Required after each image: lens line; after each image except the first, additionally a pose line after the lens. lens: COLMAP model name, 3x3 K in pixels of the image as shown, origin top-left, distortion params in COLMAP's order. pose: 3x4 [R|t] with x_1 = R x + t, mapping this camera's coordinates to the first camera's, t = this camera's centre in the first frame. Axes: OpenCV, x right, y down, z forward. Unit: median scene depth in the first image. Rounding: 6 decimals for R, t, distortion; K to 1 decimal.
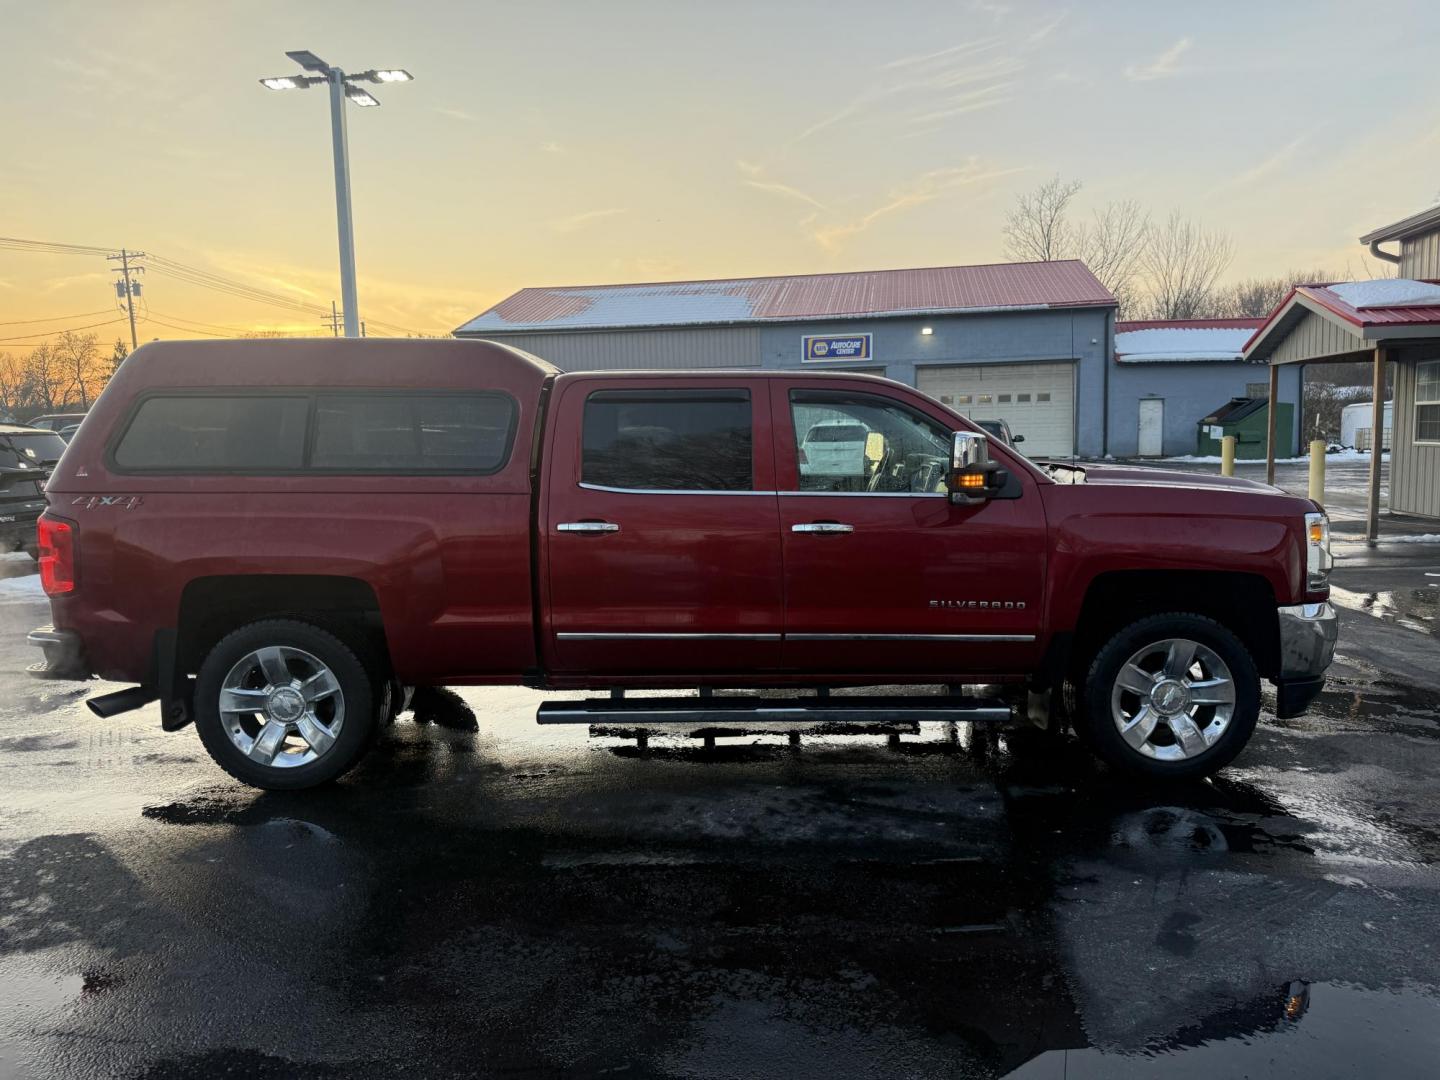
lens RADIAL K [[1024.3, 0, 717.6], [0, 1024.3, 542.0], [0, 0, 1]] dist [0.050592, -0.064818]
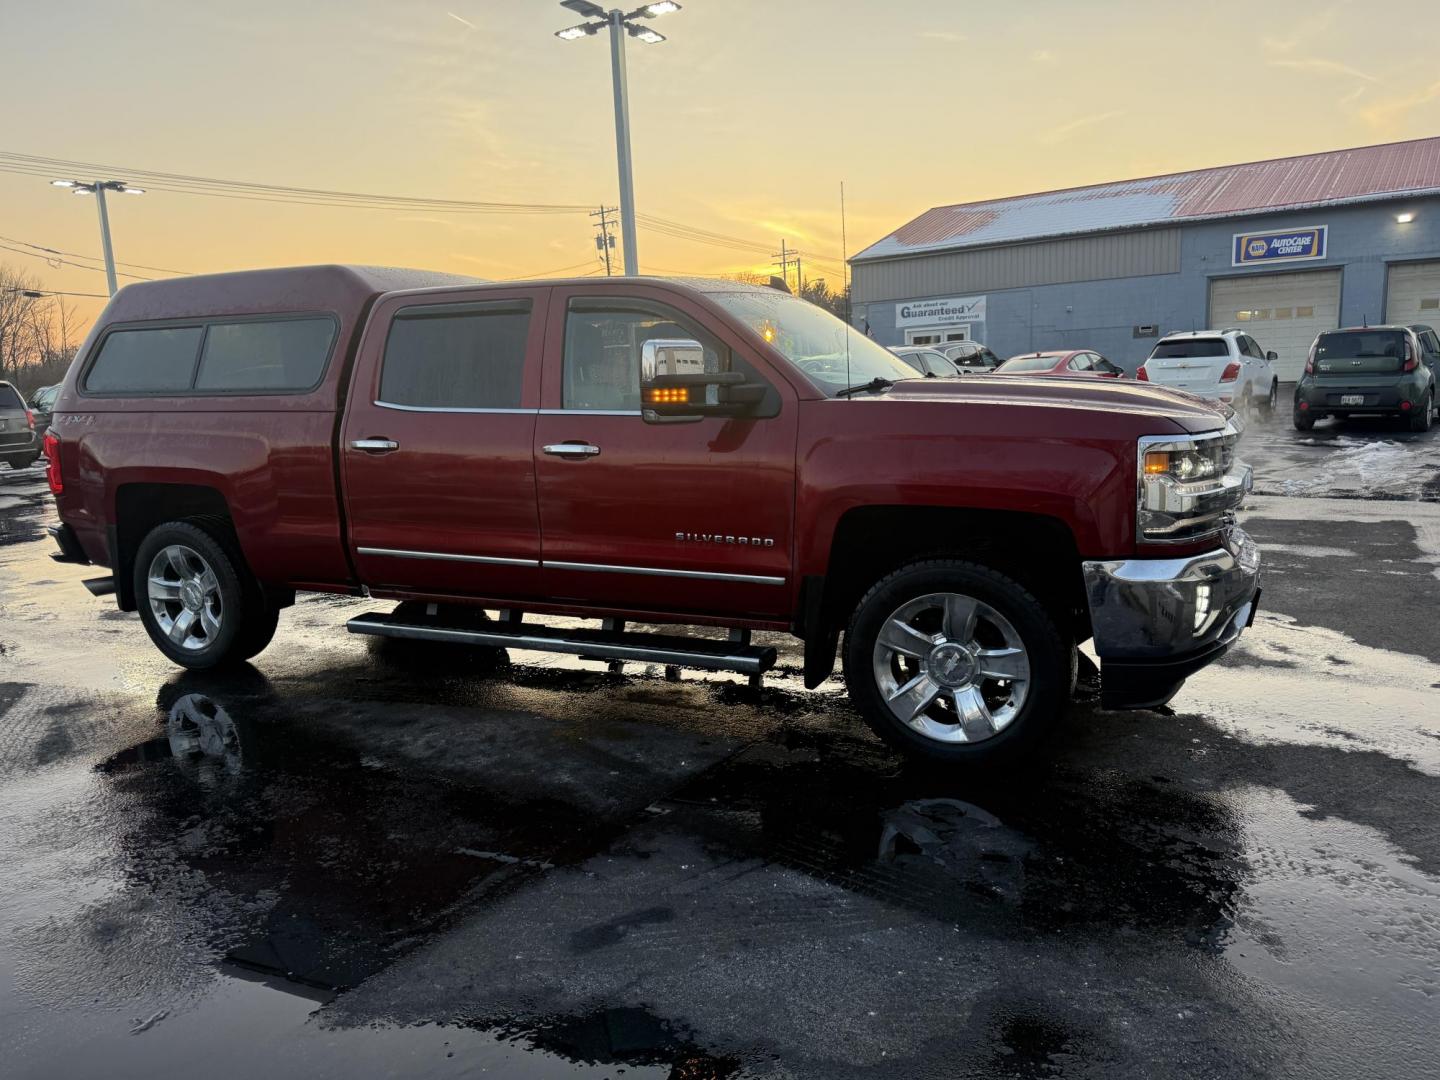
lens RADIAL K [[1024.3, 0, 715.7], [0, 1024.3, 547.6], [0, 0, 1]] dist [0.050592, -0.064818]
pose [[0.904586, 0.051535, -0.423165, 0.457354], [-0.020301, 0.996747, 0.077992, 0.000573], [0.425808, -0.061959, 0.902690, 0.156761]]
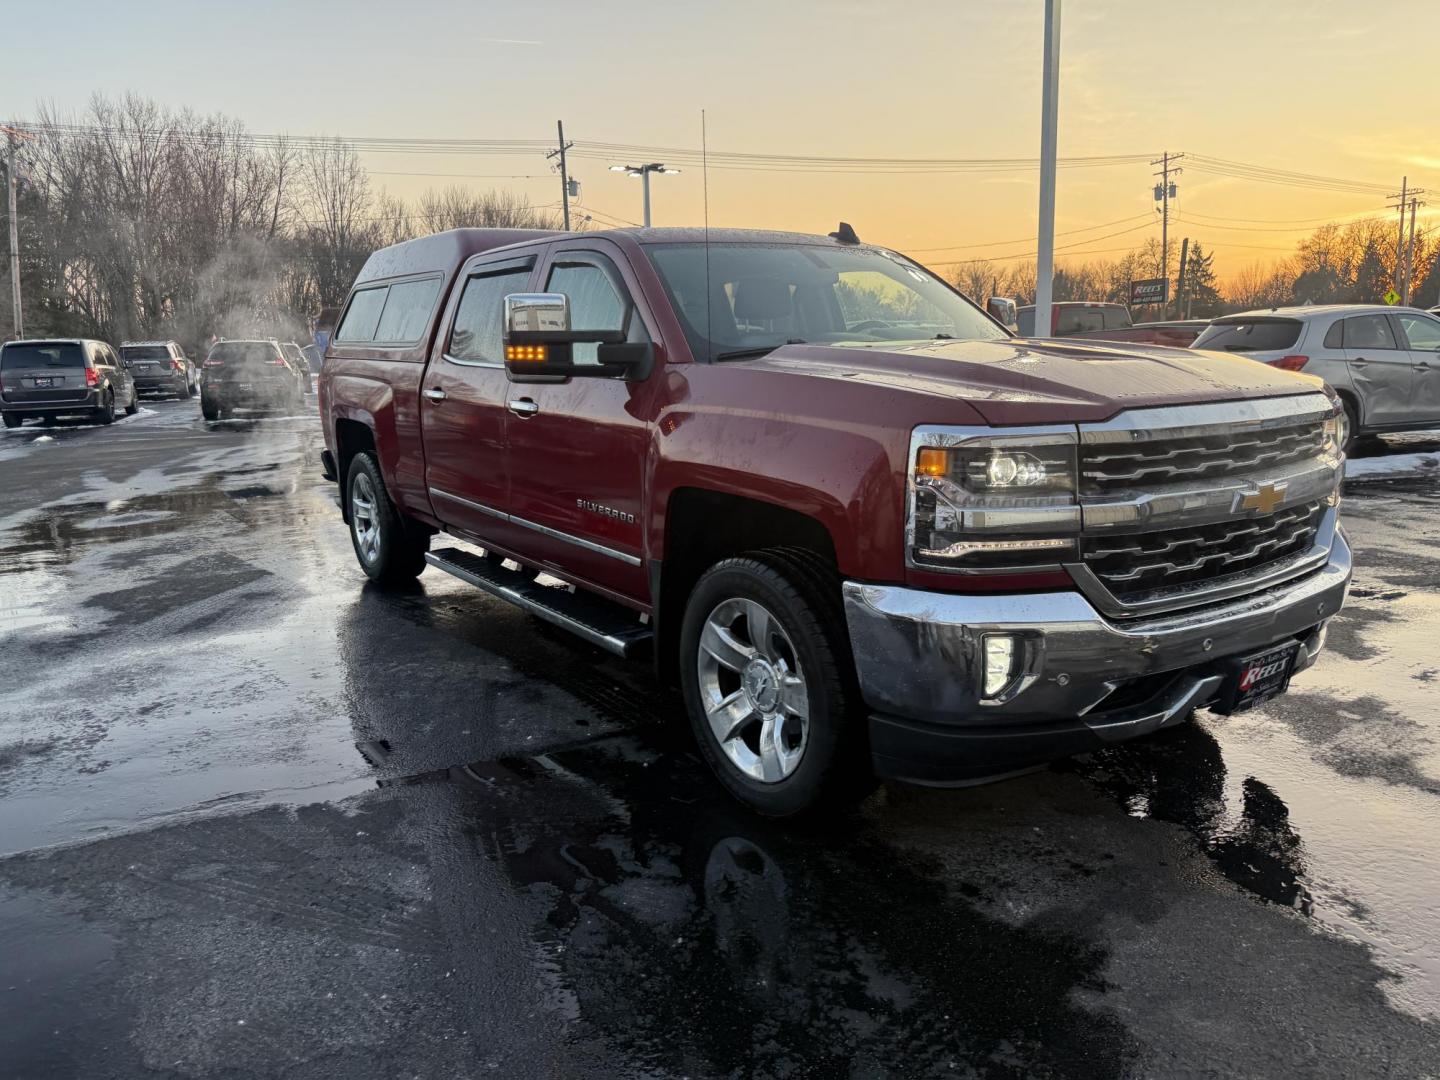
lens RADIAL K [[1024.3, 0, 715.9], [0, 1024.3, 522.8], [0, 0, 1]] dist [0.050592, -0.064818]
pose [[0.566077, 0.141234, -0.812164, 0.715316], [-0.079173, 0.989974, 0.116972, -0.022535], [0.820542, -0.001913, 0.571583, 0.451865]]
